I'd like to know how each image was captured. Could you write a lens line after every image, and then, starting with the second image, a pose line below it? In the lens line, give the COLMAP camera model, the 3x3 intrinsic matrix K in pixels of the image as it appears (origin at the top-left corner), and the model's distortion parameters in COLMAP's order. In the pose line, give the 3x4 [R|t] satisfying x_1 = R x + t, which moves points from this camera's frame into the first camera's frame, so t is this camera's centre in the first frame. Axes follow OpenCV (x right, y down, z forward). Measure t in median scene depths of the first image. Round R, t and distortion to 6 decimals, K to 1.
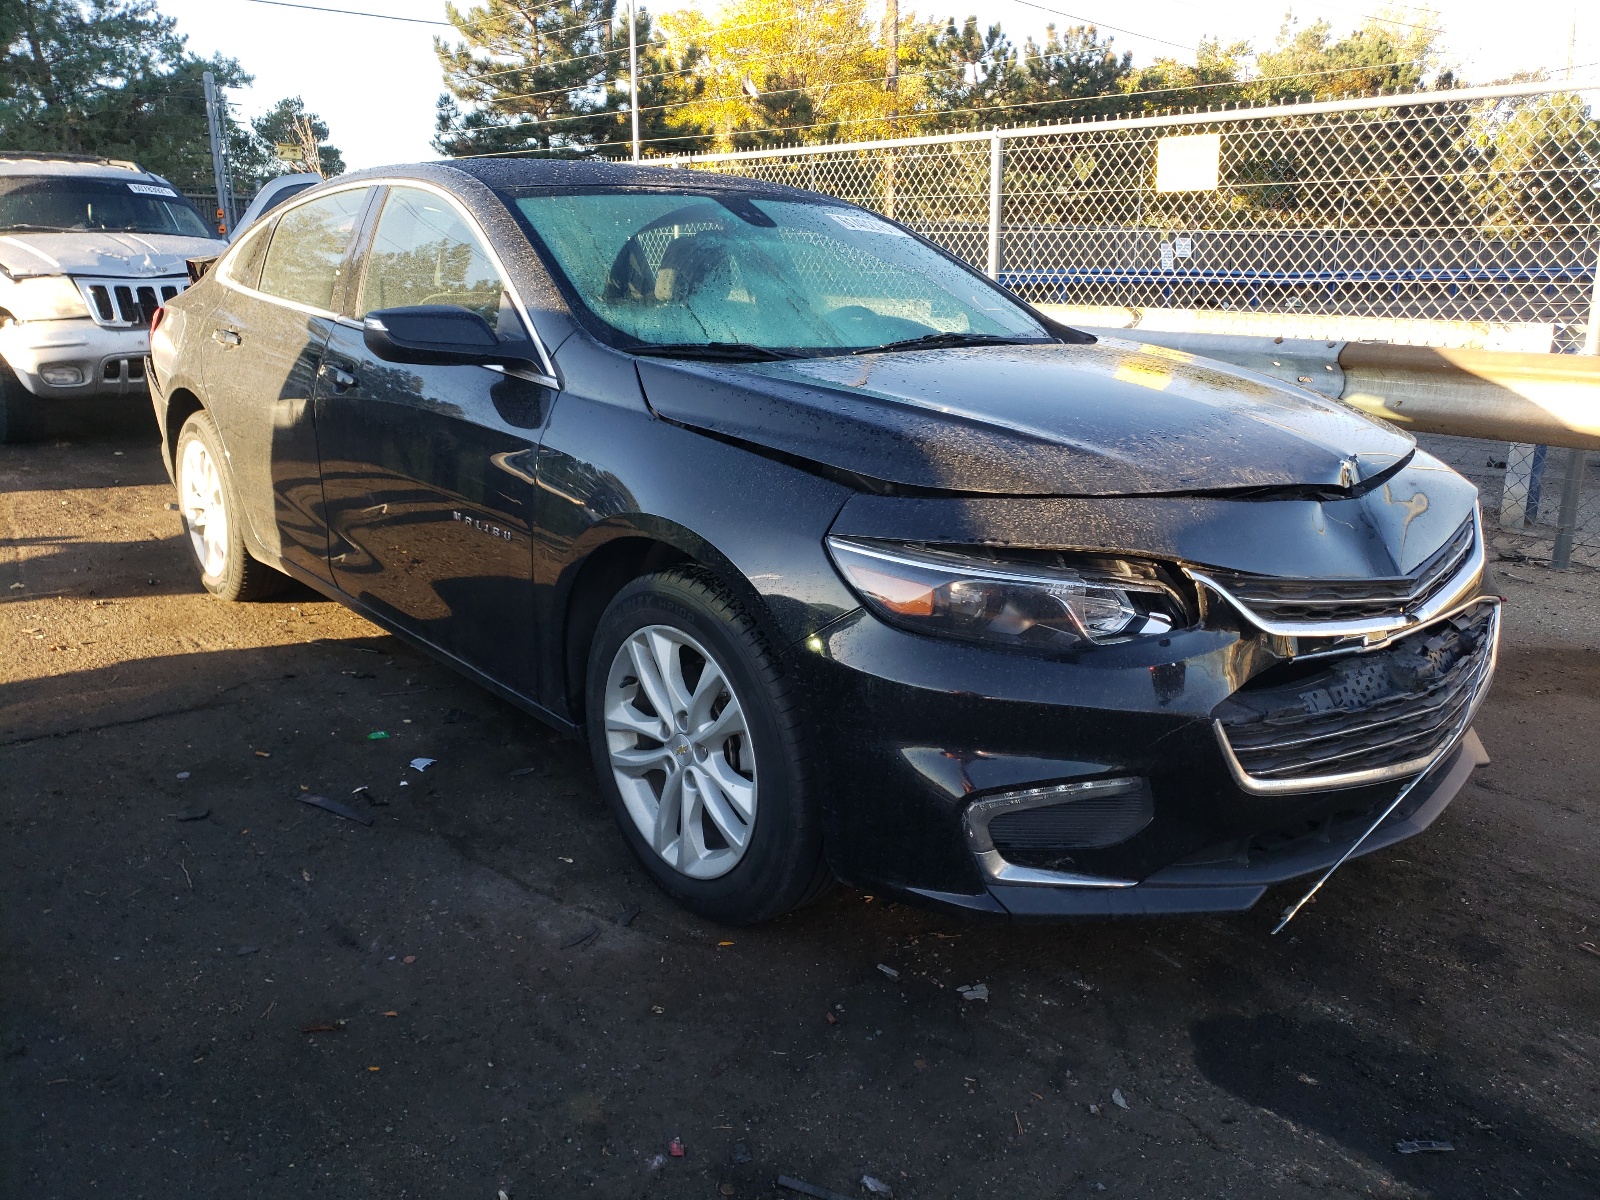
lens RADIAL K [[1206.5, 0, 800.0], [0, 1206.5, 600.0], [0, 0, 1]] dist [-0.012277, 0.071304]
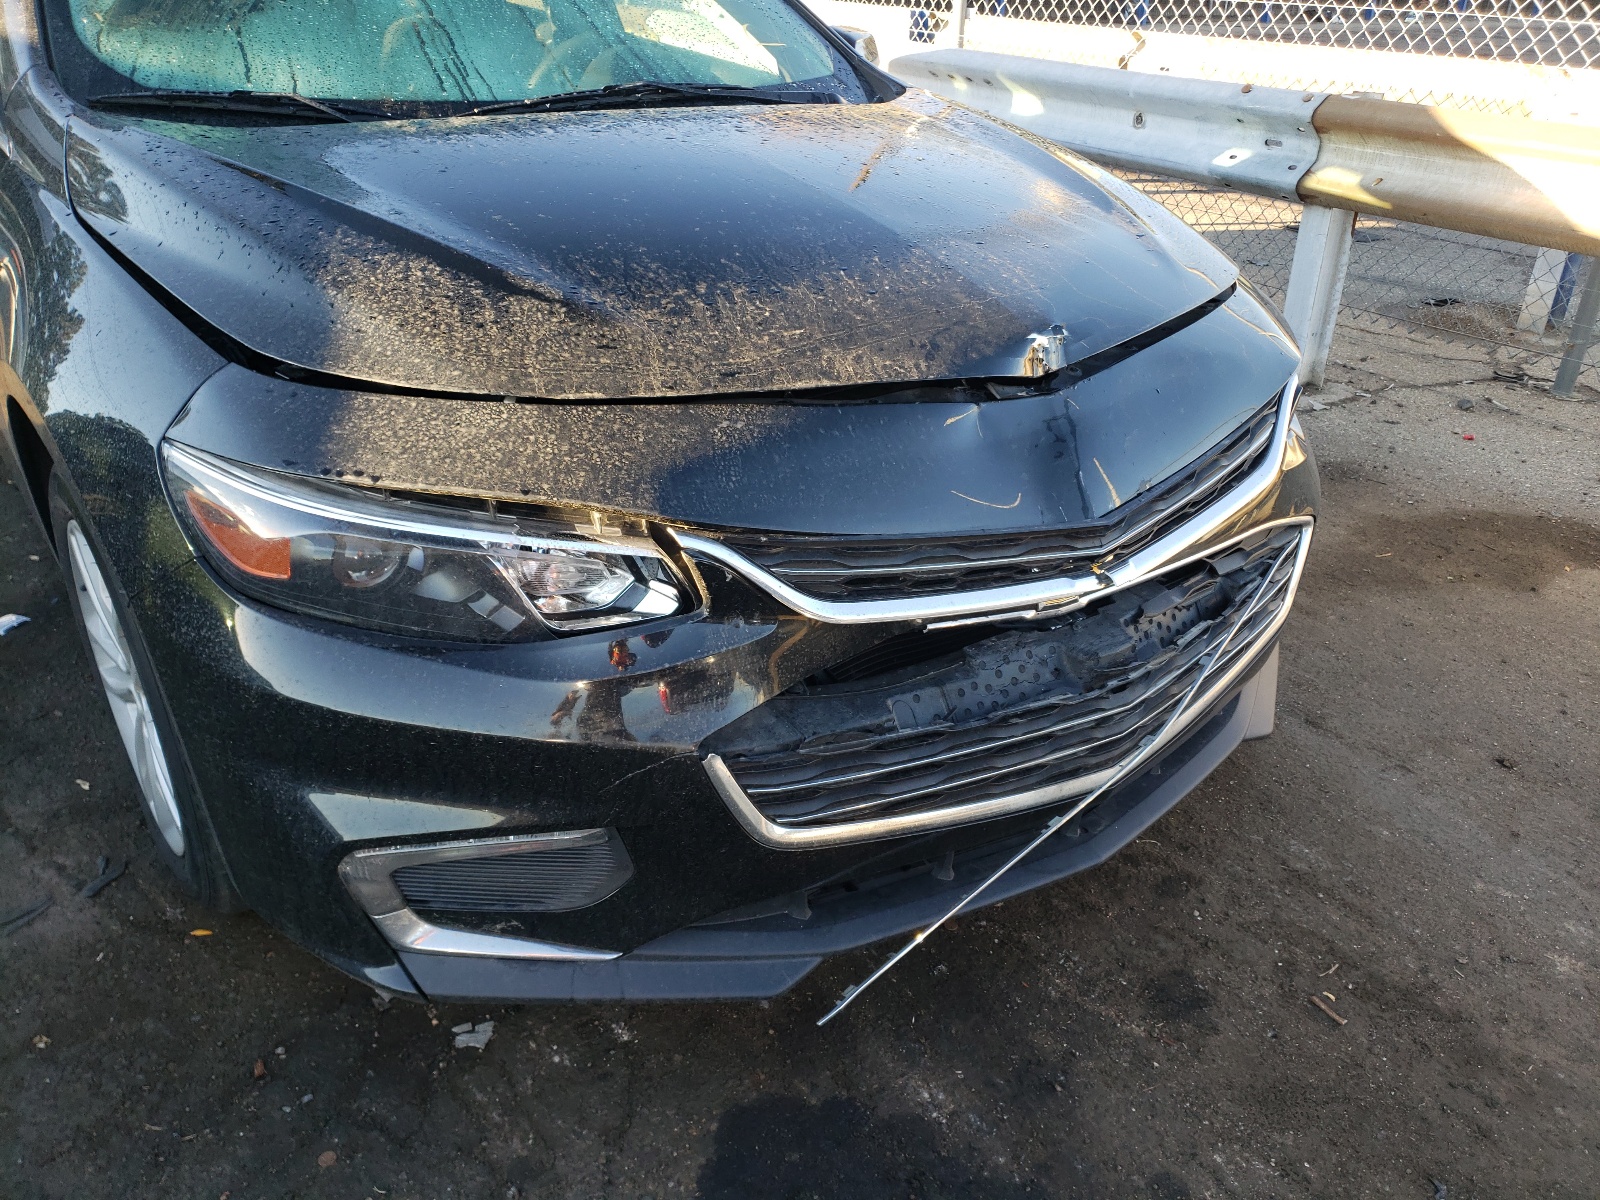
lens RADIAL K [[1188.1, 0, 800.0], [0, 1188.1, 600.0], [0, 0, 1]] dist [0.093778, -0.127056]
pose [[0.997662, 0.051442, -0.045002, 0.372567], [-0.040472, 0.975216, 0.217521, -0.115778], [0.055077, -0.215191, 0.975018, 0.333629]]
